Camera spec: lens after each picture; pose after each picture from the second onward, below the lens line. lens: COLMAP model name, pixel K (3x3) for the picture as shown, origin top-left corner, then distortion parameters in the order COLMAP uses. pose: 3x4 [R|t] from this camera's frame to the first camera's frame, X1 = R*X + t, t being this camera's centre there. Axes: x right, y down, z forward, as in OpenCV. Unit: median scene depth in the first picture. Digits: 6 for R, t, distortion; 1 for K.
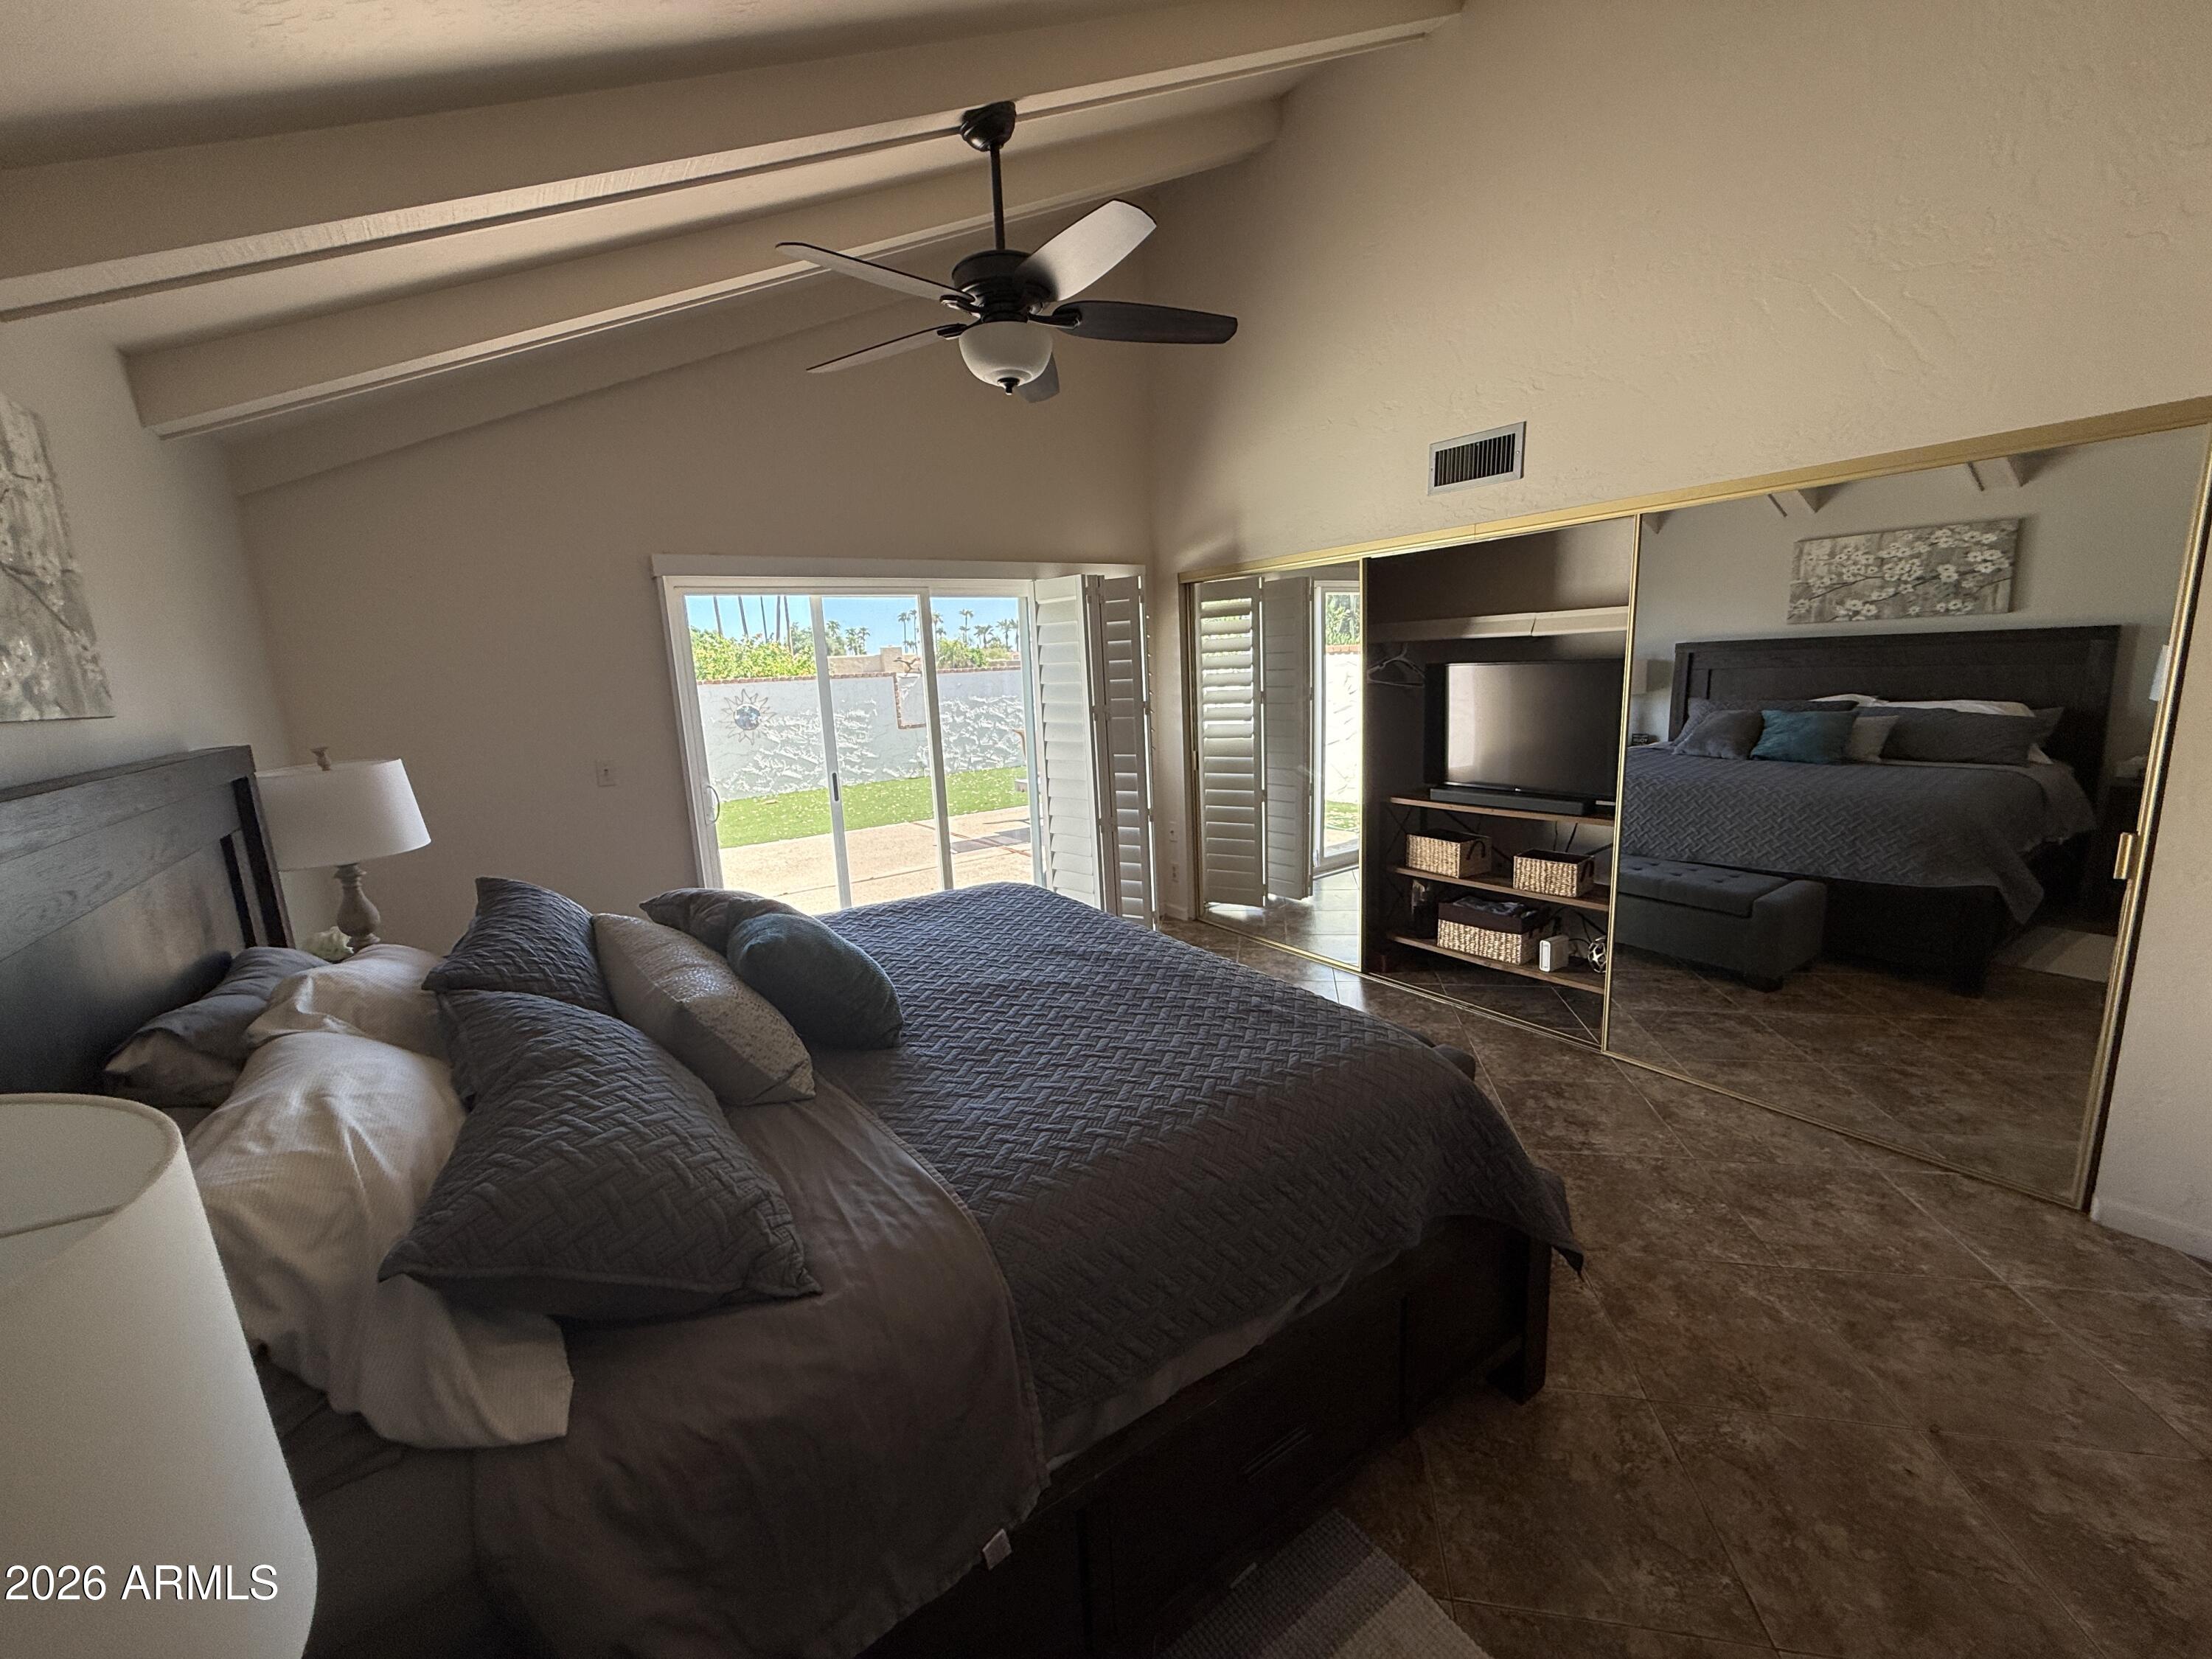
lens RADIAL K [[888.2, 0, 1104.5], [0, 888.2, 826.1], [0, 0, 1]] dist [-0.000685, 0.000012]
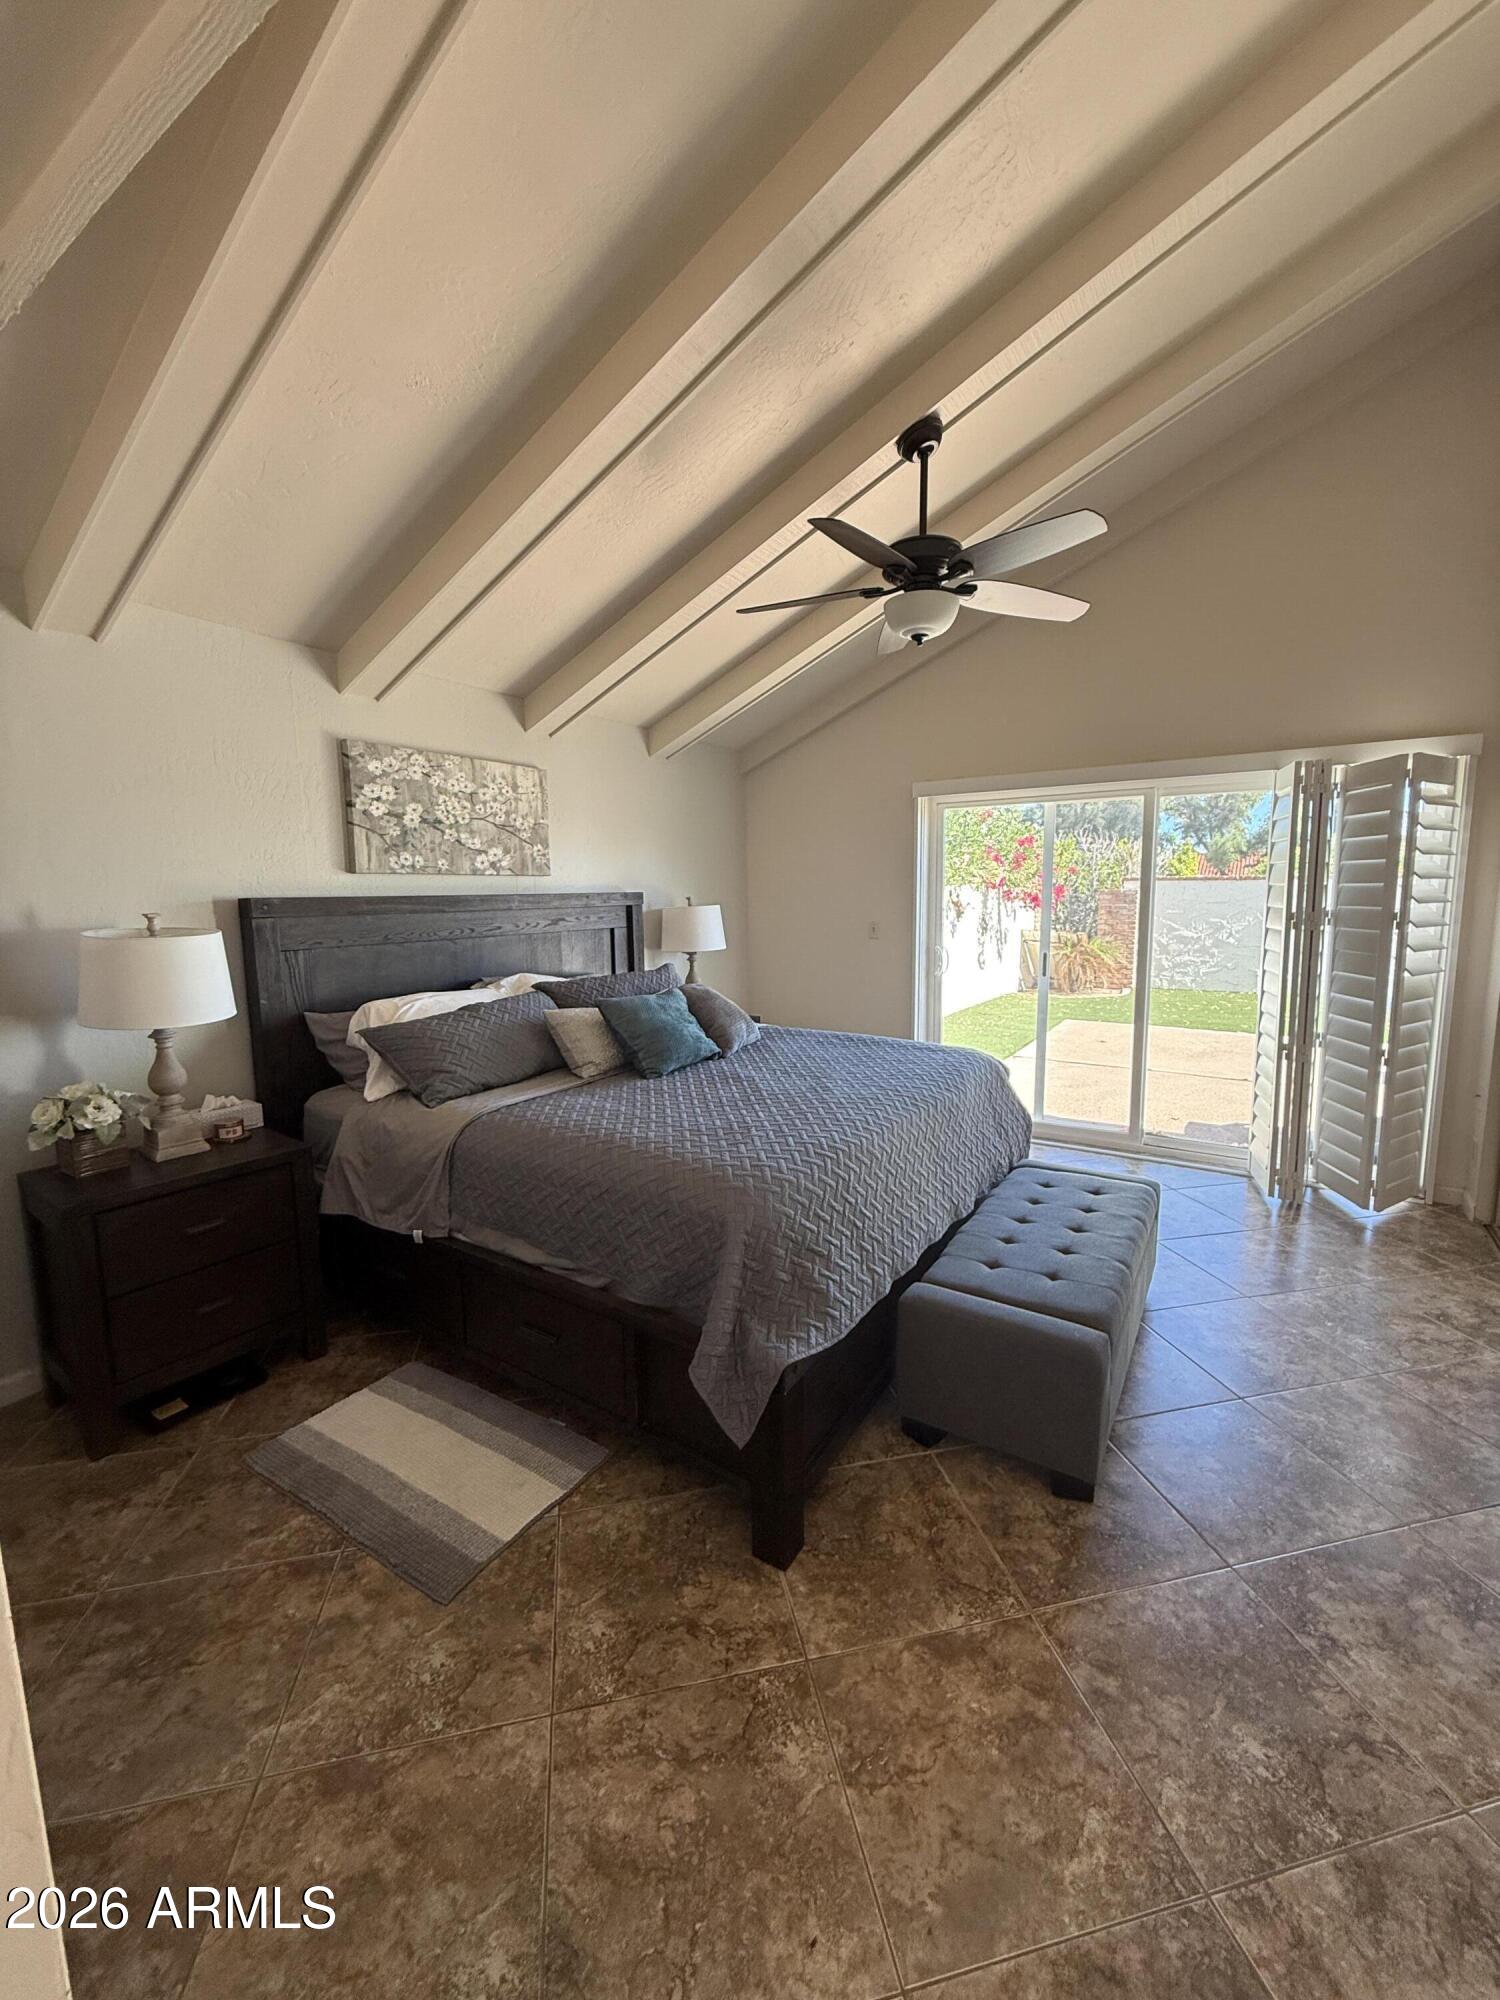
lens RADIAL K [[803.1, 0, 758.9], [0, 803.1, 1003.0], [0, 0, 1]] dist [-0.000685, 0.000012]
pose [[0.388017, 0.173907, -0.905096, 0.187673], [-0.175282, 0.978037, 0.112778, -0.017369], [0.904831, 0.114887, 0.409978, 0.080360]]
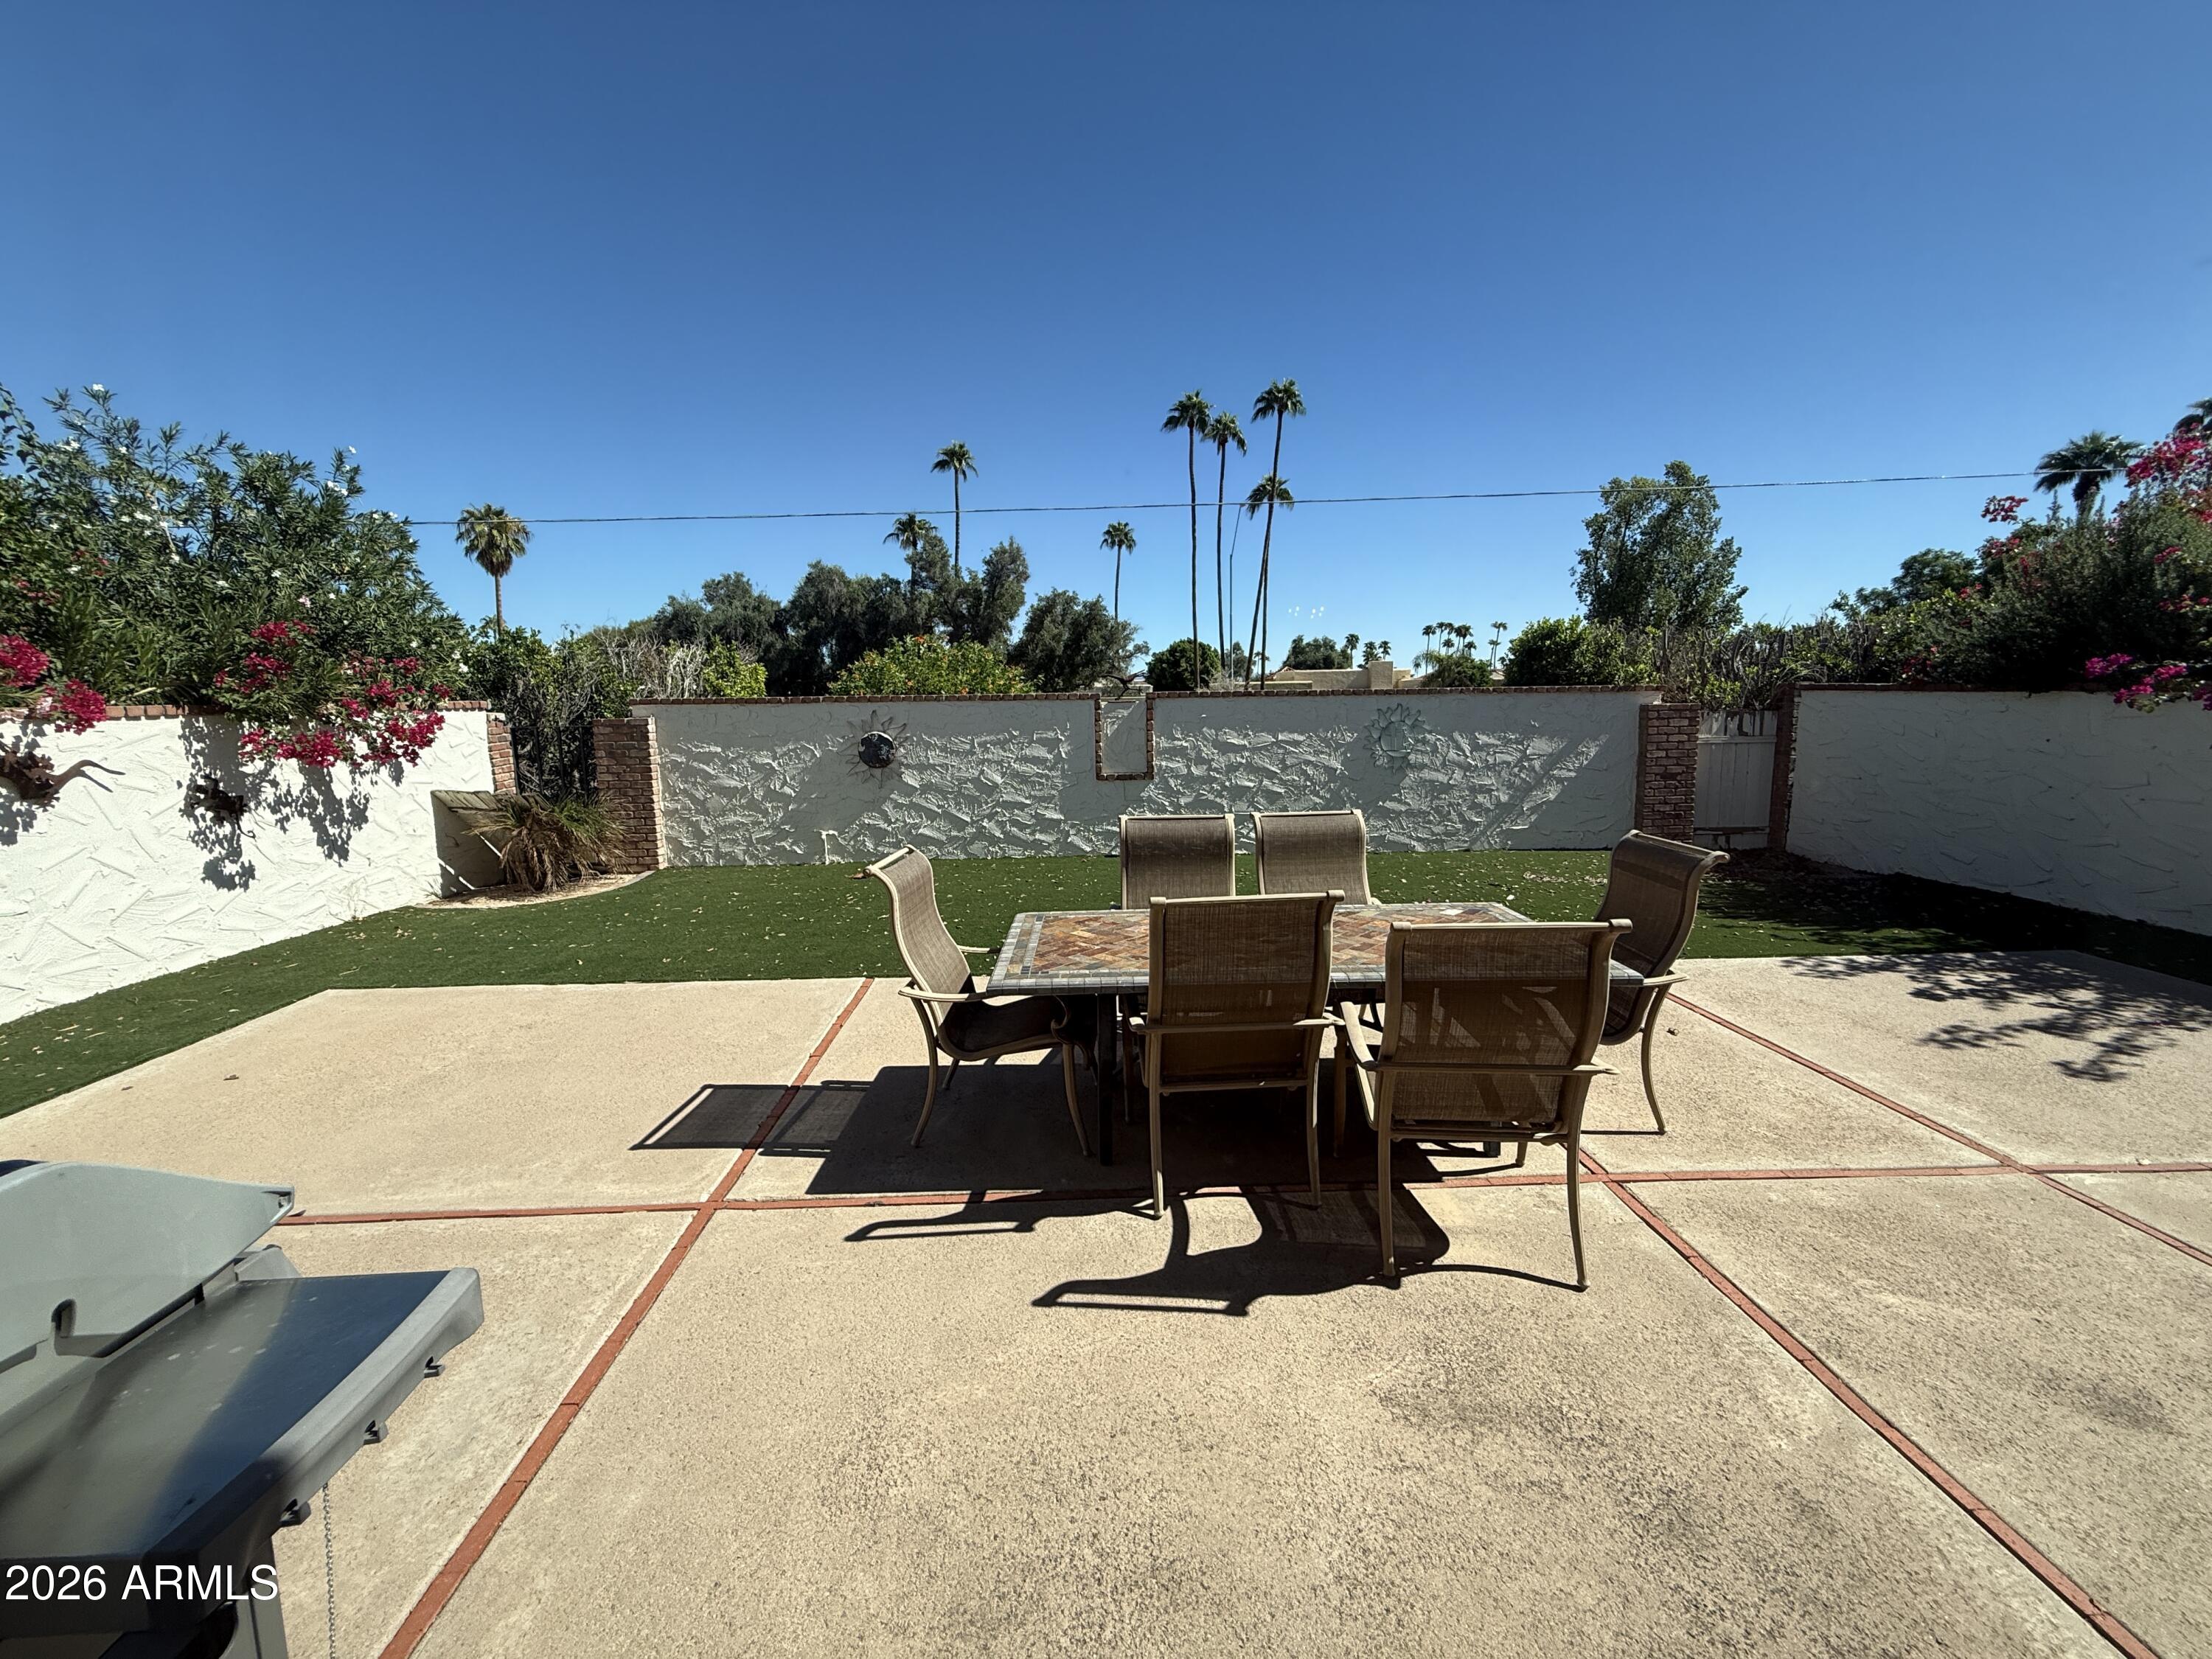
lens RADIAL K [[888.2, 0, 1096.1], [0, 888.2, 828.9], [0, 0, 1]] dist [-0.000685, 0.000012]
pose [[0.834695, 0.113833, -0.538820, 0.138135], [-0.120872, 0.992415, 0.022417, -0.098251], [0.537284, 0.046417, 0.842123, 0.503975]]
